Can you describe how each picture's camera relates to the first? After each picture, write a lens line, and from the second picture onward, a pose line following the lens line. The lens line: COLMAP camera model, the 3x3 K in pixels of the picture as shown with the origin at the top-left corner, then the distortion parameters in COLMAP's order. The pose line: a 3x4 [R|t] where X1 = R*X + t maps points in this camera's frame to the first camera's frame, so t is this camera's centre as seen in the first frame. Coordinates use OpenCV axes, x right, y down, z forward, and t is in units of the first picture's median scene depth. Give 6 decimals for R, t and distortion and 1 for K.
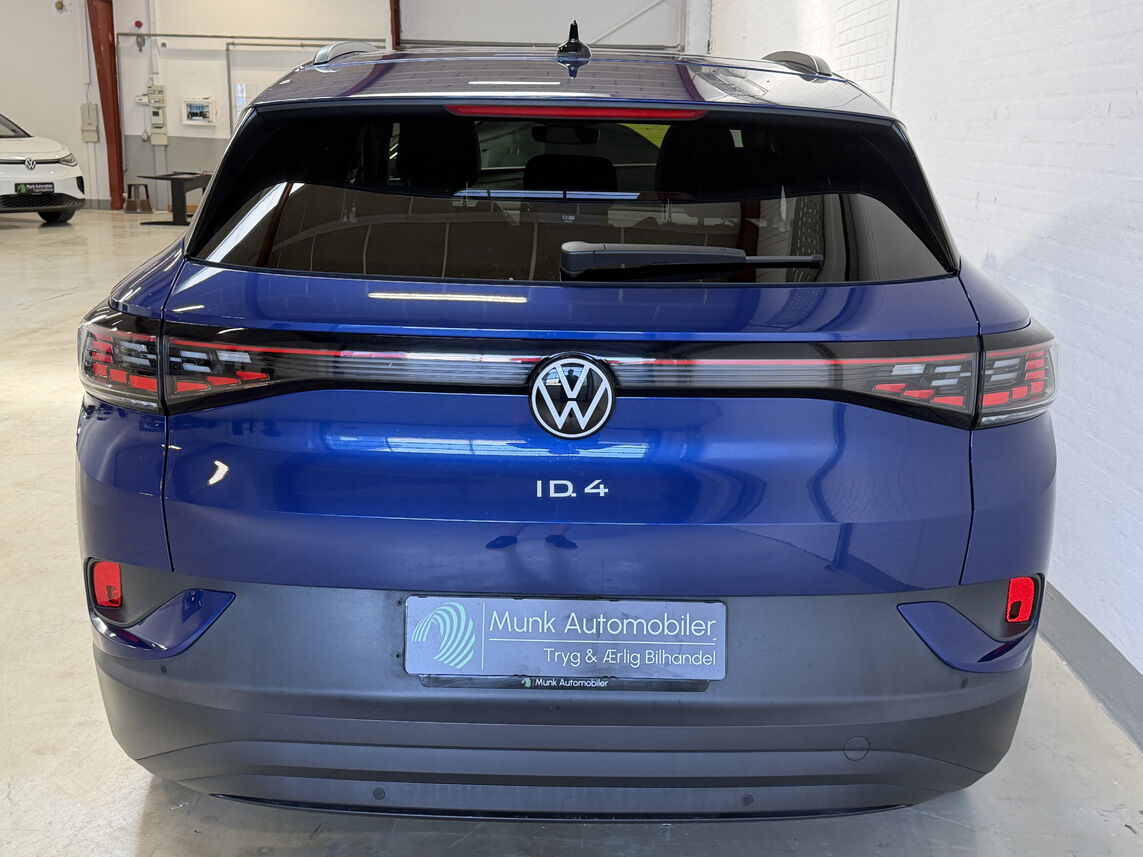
lens RADIAL K [[1366.2, 0, 569.5], [0, 1366.2, 425.6], [0, 0, 1]] dist [0.045139, 0.000000]
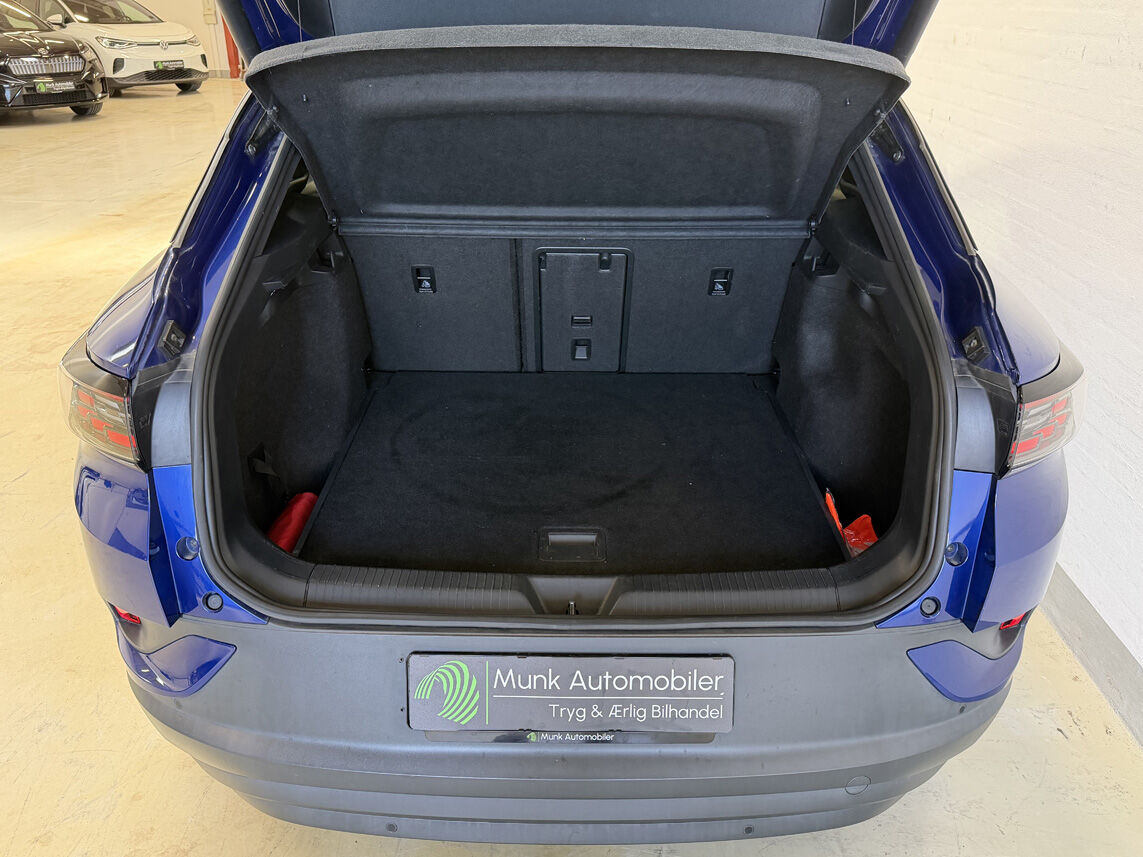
lens RADIAL K [[937.2, 0, 579.3], [0, 937.2, 428.8], [0, 0, 1]] dist [0.002137, -0.000994]
pose [[0.999956, -0.008762, -0.003482, 0.007185], [0.009312, 0.975759, 0.218650, -0.176446], [0.001482, -0.218673, 0.975797, 0.377637]]
